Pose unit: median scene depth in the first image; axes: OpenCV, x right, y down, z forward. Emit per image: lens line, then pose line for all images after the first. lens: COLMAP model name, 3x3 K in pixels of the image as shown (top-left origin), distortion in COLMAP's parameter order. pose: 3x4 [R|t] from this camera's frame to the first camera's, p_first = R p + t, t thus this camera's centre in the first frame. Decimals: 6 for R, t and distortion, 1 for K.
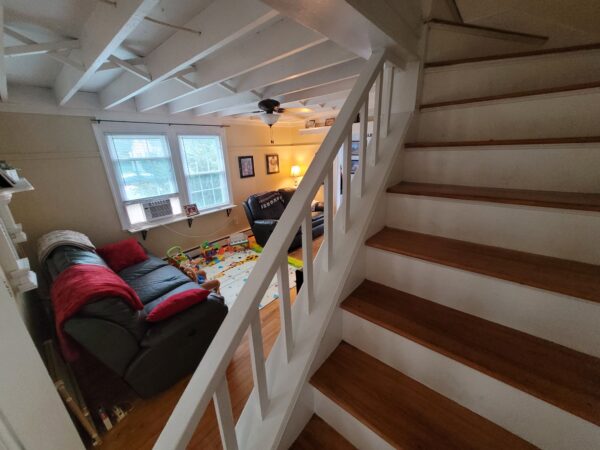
lens RADIAL K [[235.3, 0, 300.7], [0, 235.3, 225.4], [0, 0, 1]] dist [0.001400, -0.000147]
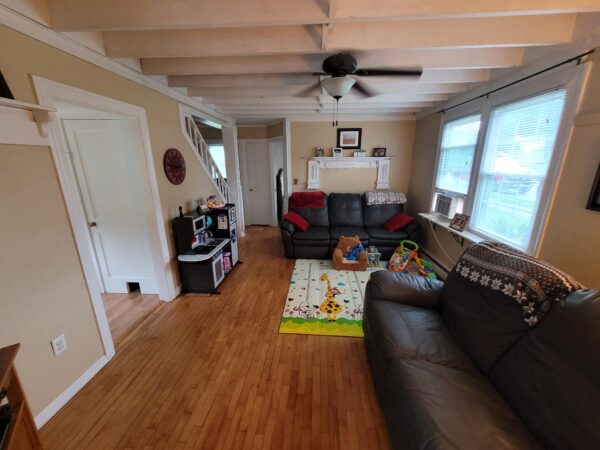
lens RADIAL K [[235.3, 0, 300.0], [0, 235.3, 225.3], [0, 0, 1]] dist [0.001400, -0.000147]
pose [[-0.799139, 0.199290, -0.567151, 0.315953], [-0.154705, 0.843493, 0.514379, -0.357184], [0.580898, 0.498801, -0.643238, 1.235351]]
